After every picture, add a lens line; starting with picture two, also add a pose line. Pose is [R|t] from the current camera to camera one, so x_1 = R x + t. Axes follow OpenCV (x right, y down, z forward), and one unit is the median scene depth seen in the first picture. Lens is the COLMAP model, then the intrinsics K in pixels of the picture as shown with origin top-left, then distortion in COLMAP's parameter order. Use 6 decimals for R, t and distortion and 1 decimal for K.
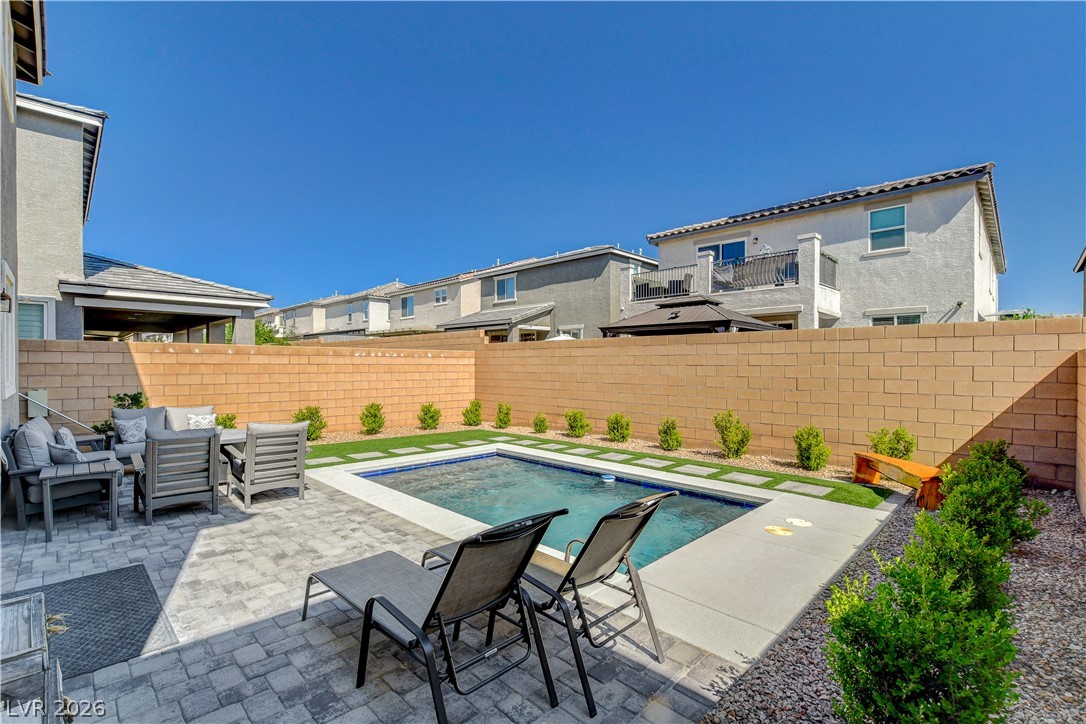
lens RADIAL K [[488.2, 0, 544.2], [0, 488.2, 370.0], [0, 0, 1]] dist [-0.017738, 0.001250]
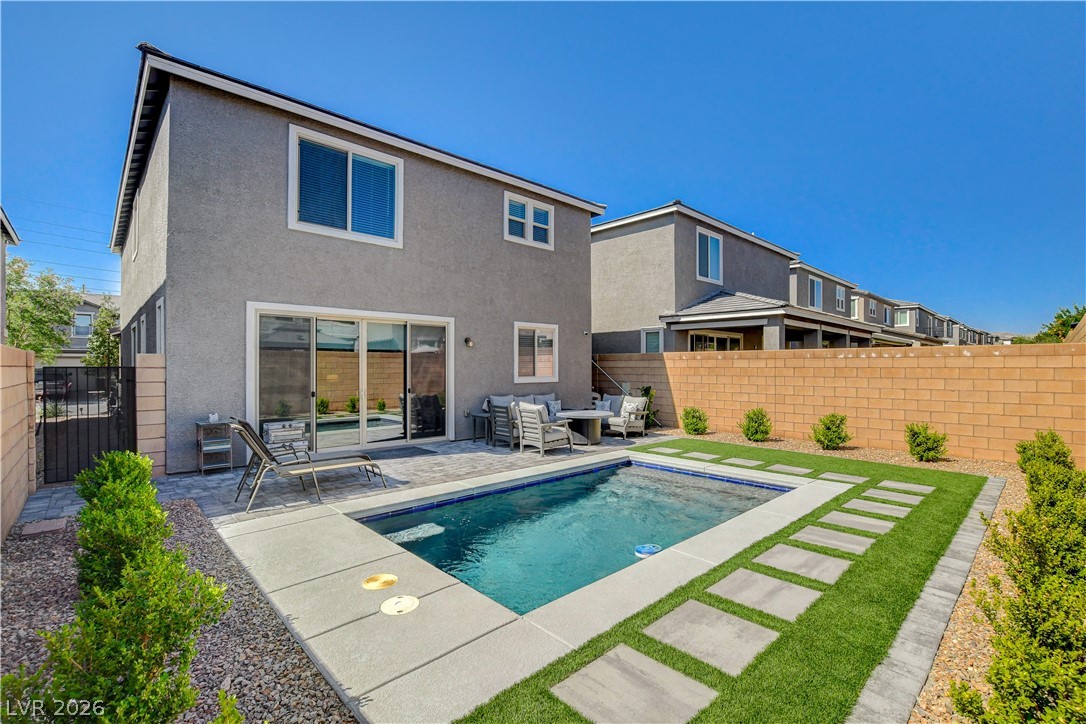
lens RADIAL K [[488.2, 0, 544.2], [0, 488.2, 370.0], [0, 0, 1]] dist [-0.017738, 0.001250]
pose [[-0.027618, 0.001722, -0.999617, 0.604277], [-0.012590, 0.999919, 0.002071, -0.003293], [0.999539, 0.012643, -0.027594, 0.622829]]
